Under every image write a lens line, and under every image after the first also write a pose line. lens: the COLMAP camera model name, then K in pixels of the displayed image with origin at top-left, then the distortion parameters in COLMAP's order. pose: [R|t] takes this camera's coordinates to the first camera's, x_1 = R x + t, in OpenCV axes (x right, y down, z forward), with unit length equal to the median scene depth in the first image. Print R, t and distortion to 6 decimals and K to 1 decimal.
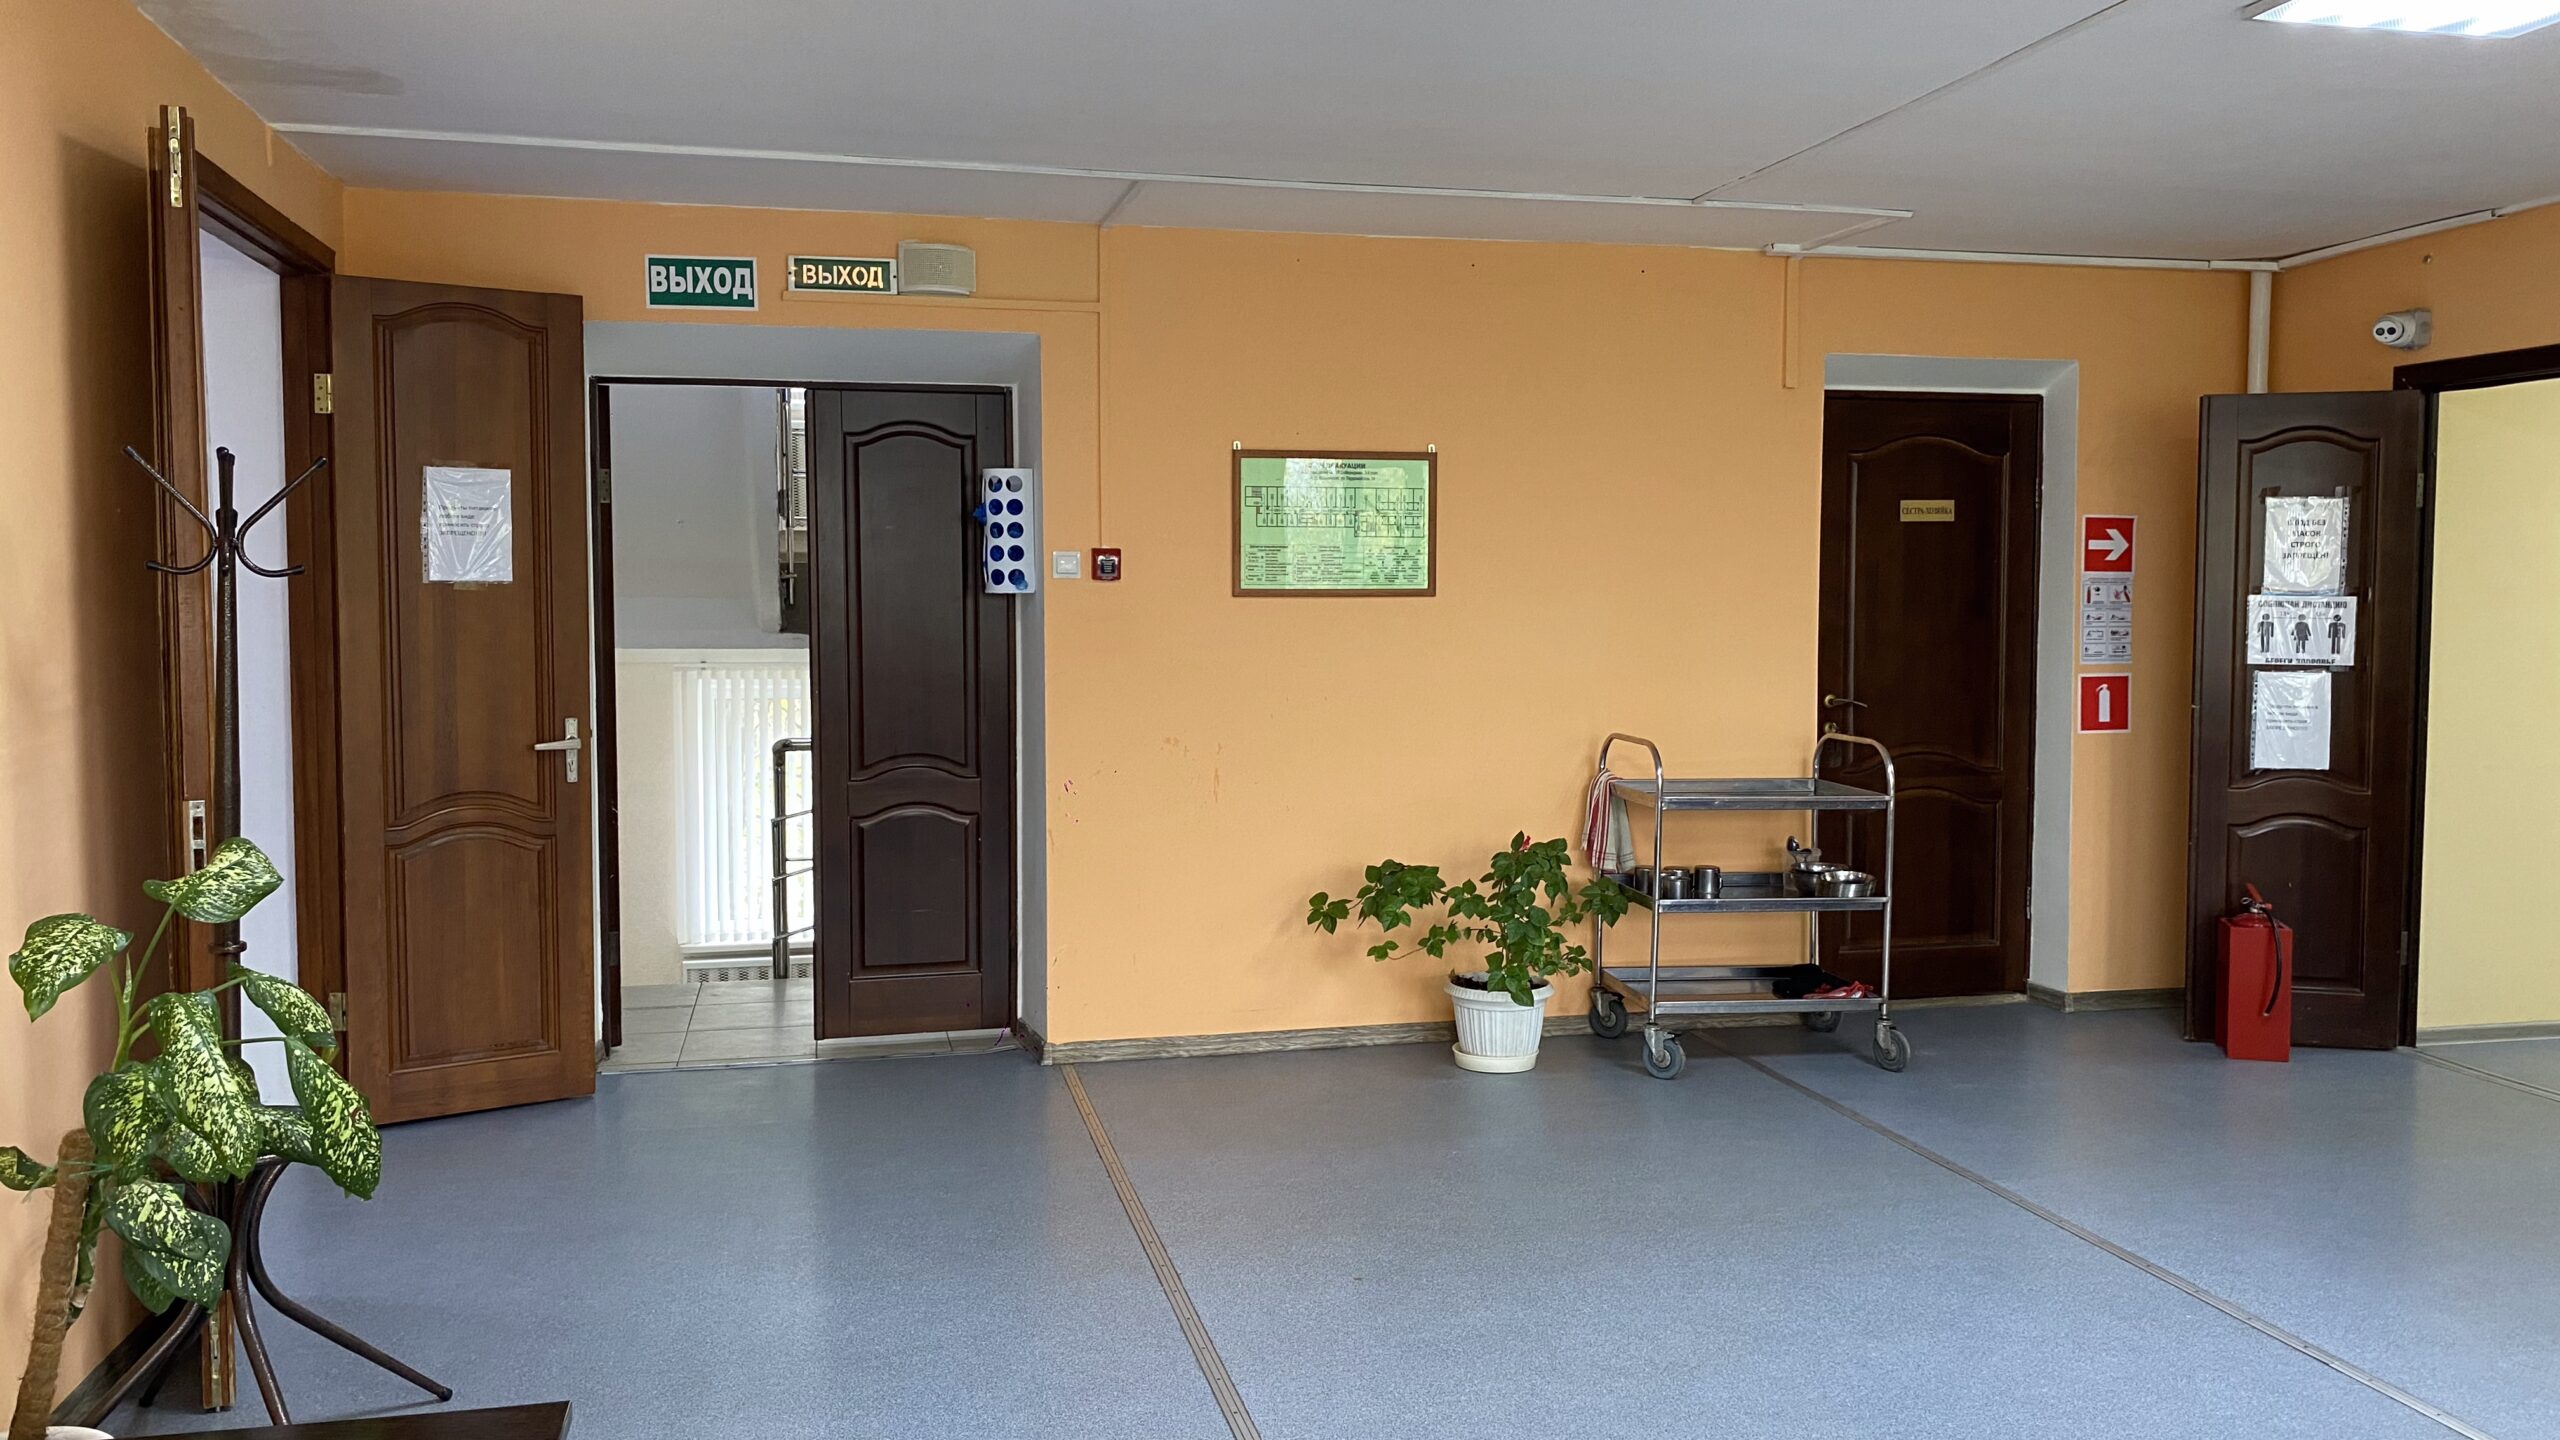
lens RADIAL K [[1911.6, 0, 1280.0], [0, 1911.6, 720.0], [0, 0, 1]] dist [-0.002355, -0.005690]
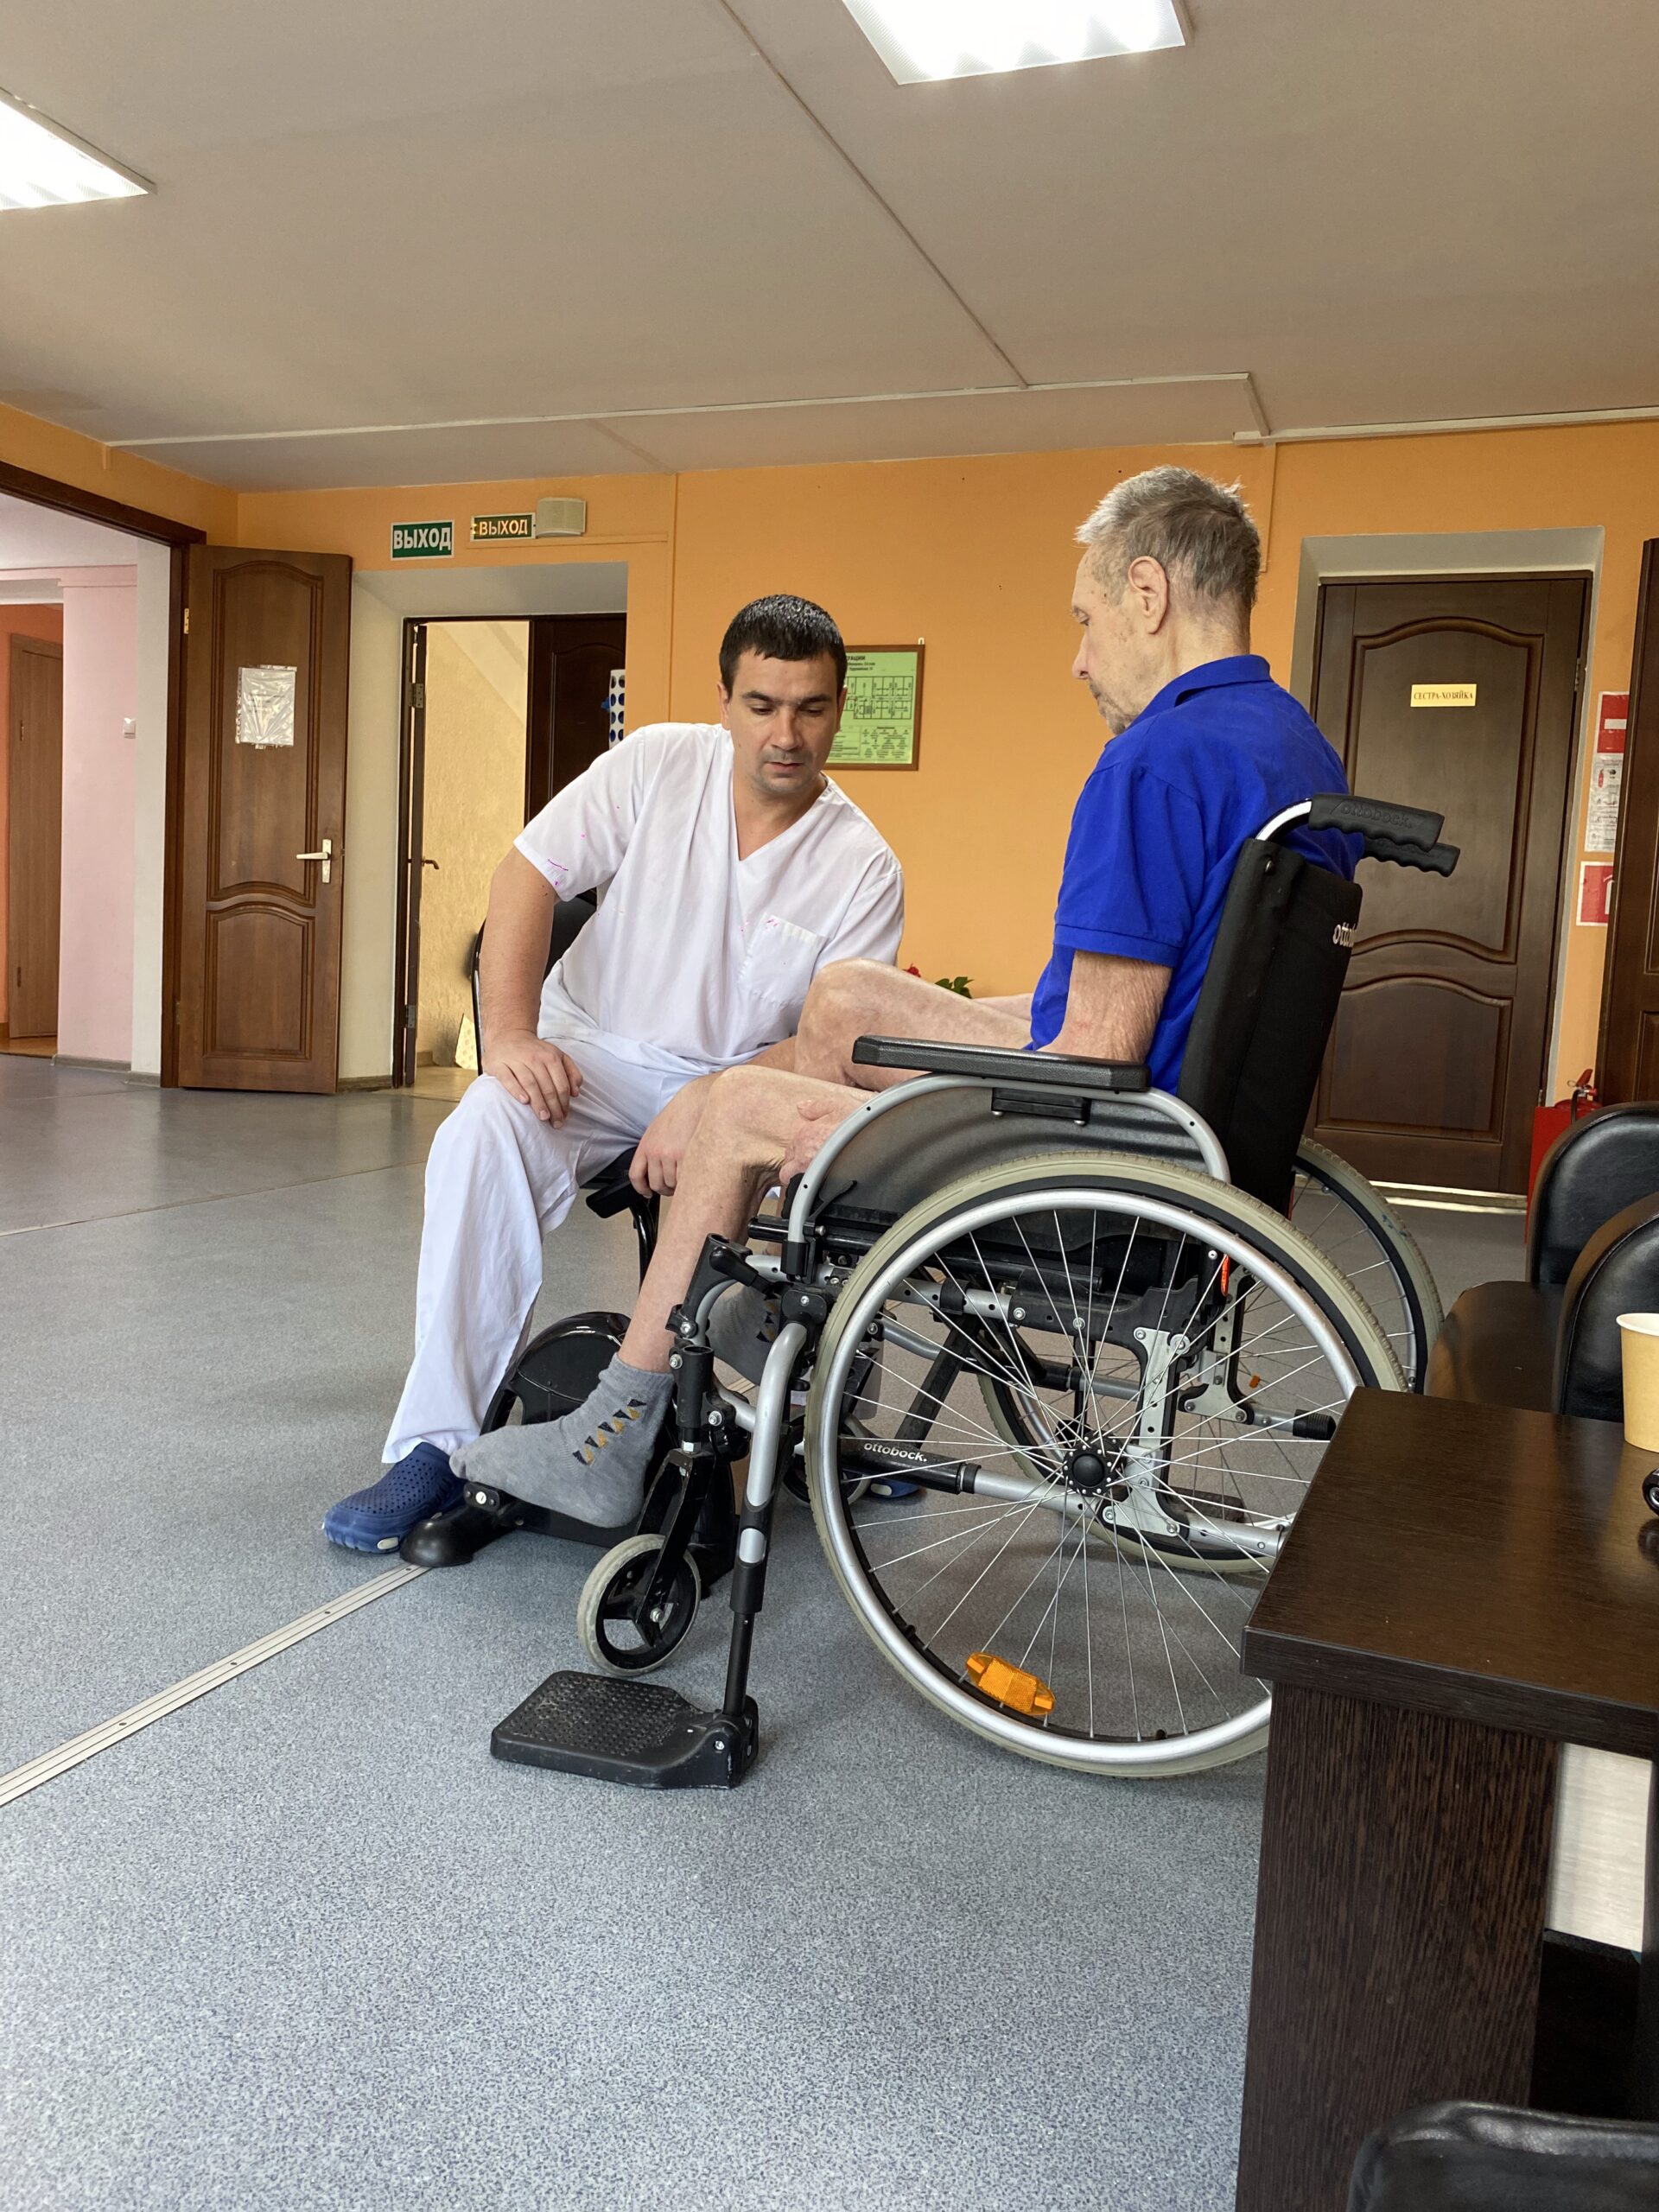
lens RADIAL K [[1658.8, 0, 829.5], [0, 1658.8, 1106.0], [0, 0, 1]] dist [-0.002169, 0.001061]
pose [[0.824859, 0.104544, -0.555588, 0.627030], [-0.089987, 0.994503, 0.053533, 0.091061], [0.558130, 0.005839, 0.829733, 0.127656]]
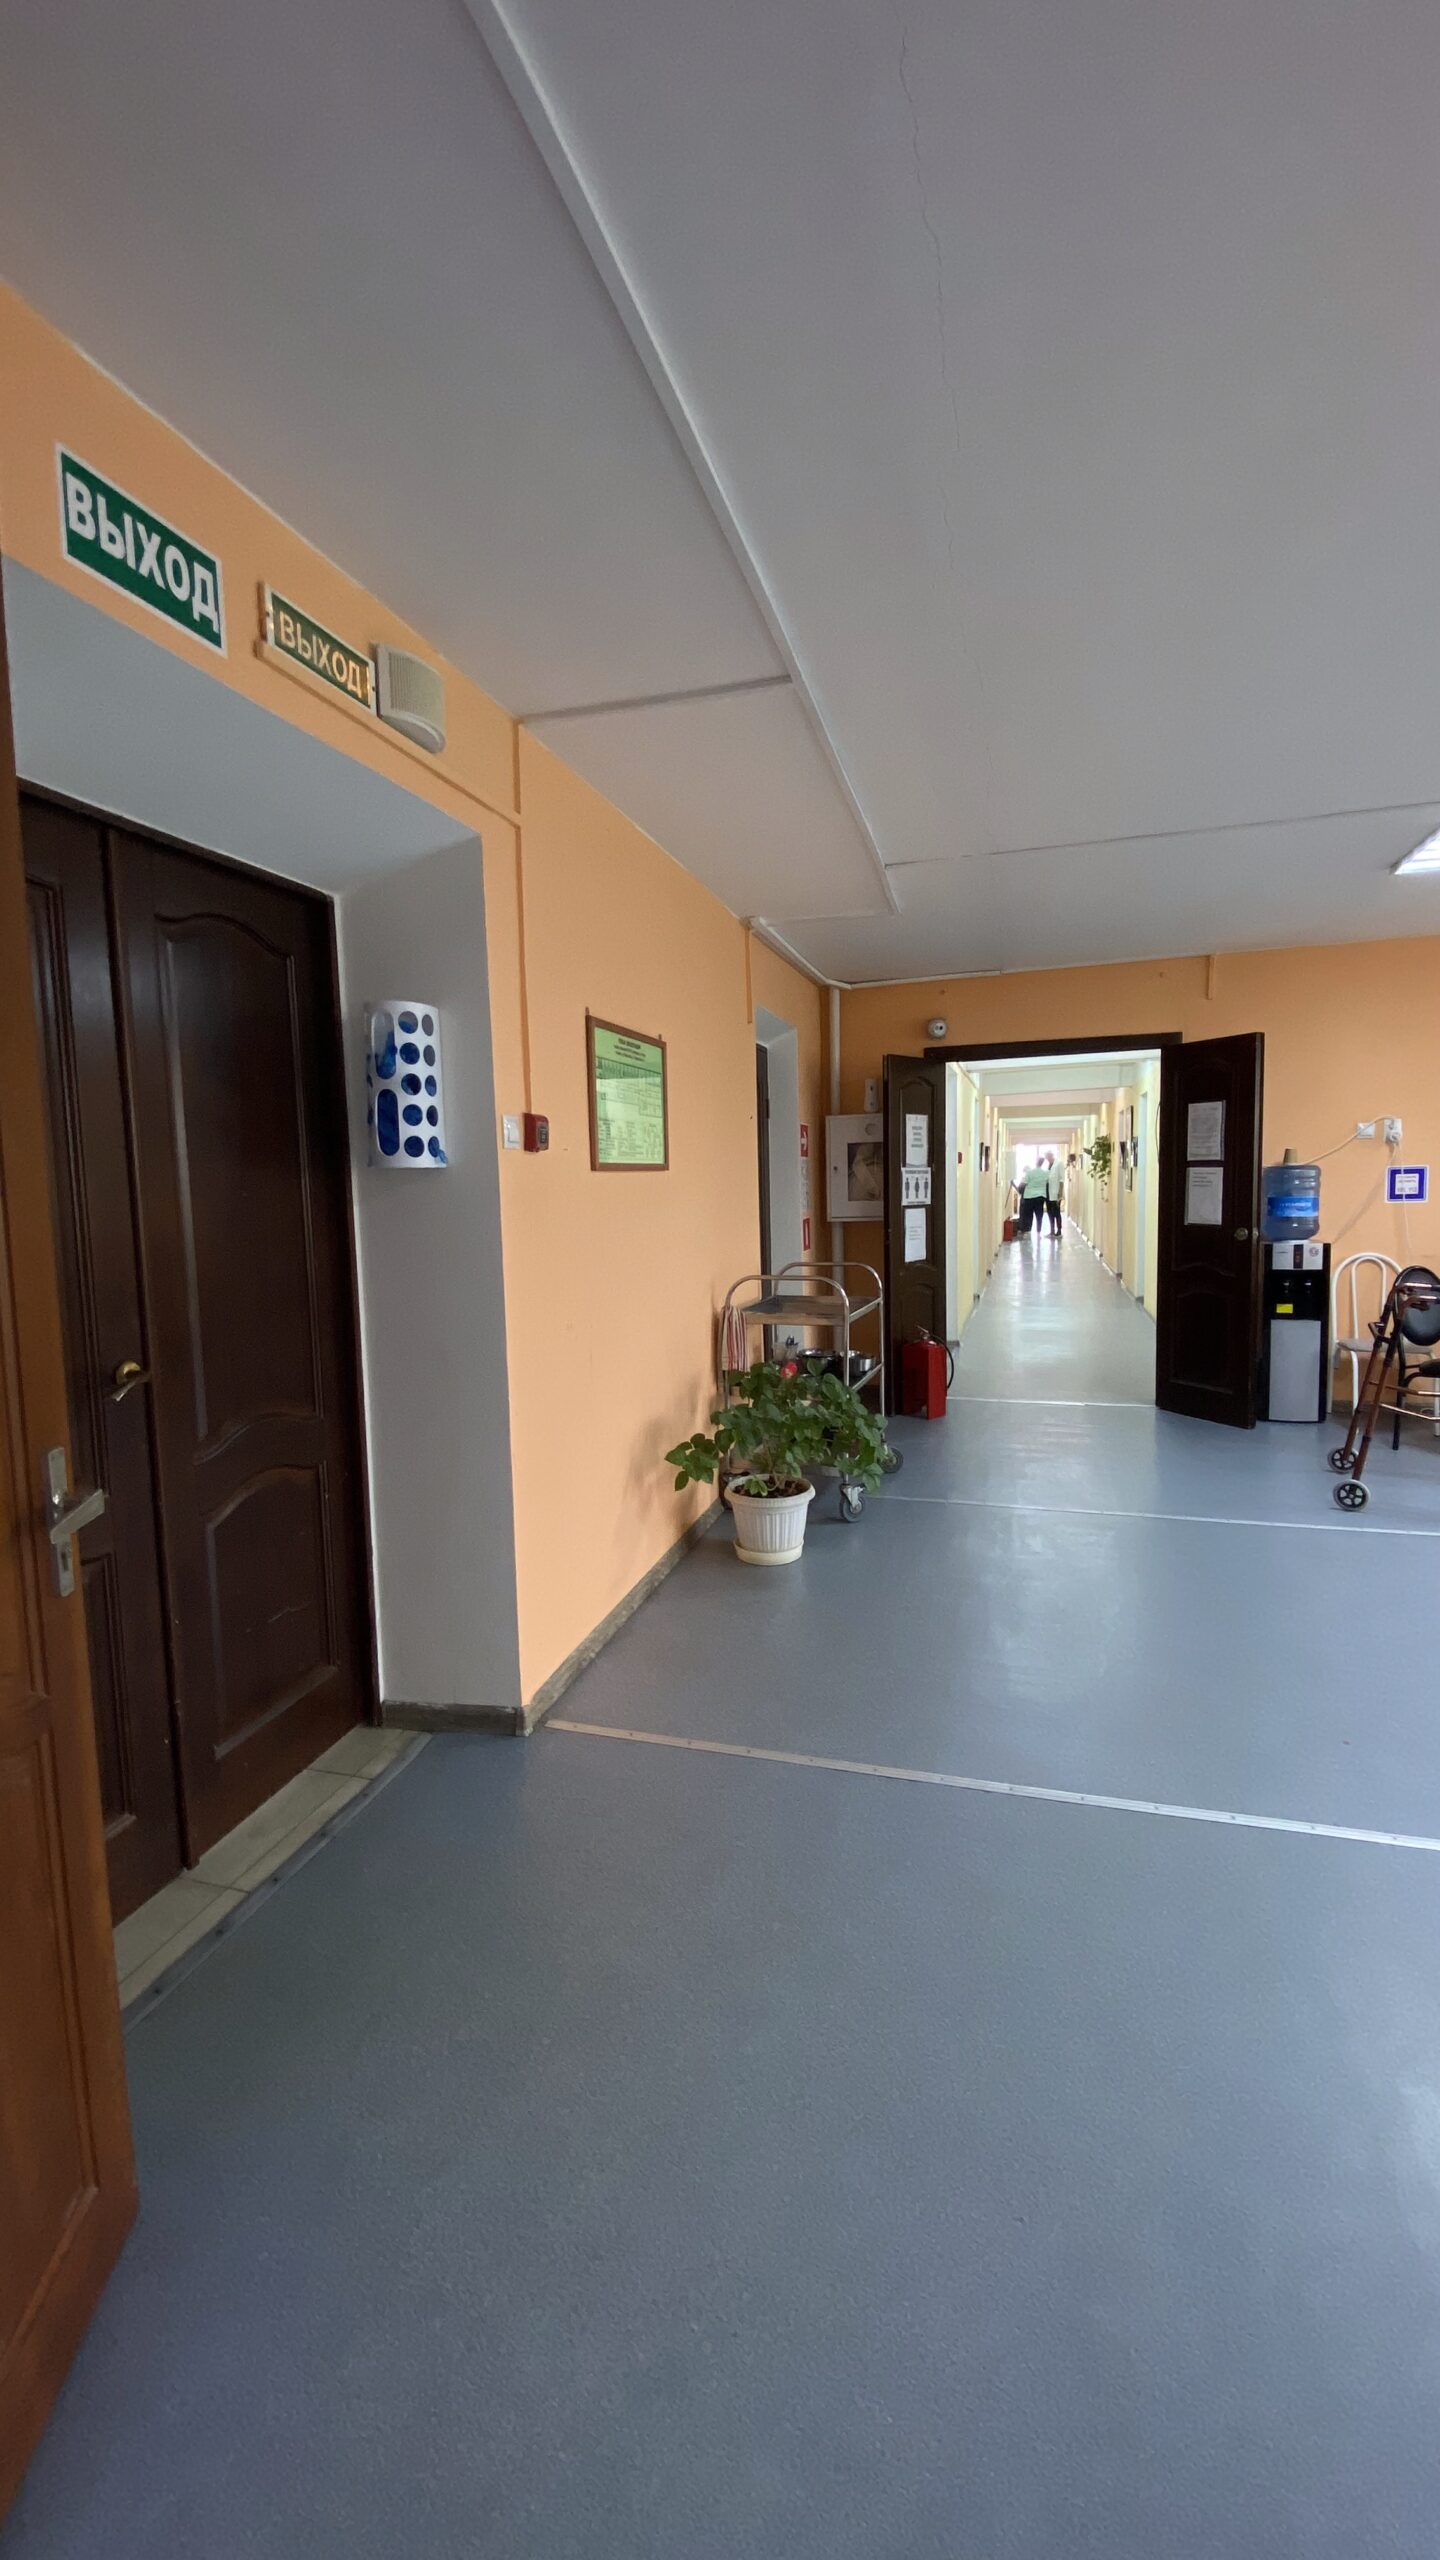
lens RADIAL K [[1059.1, 0, 720.0], [0, 1059.1, 1280.0], [0, 0, 1]] dist [0.017565, -0.023135]
pose [[0.489850, -0.096087, 0.866496, -0.450766], [0.089575, 0.994195, 0.059609, -0.035105], [-0.867193, 0.048417, 0.495613, 0.670379]]
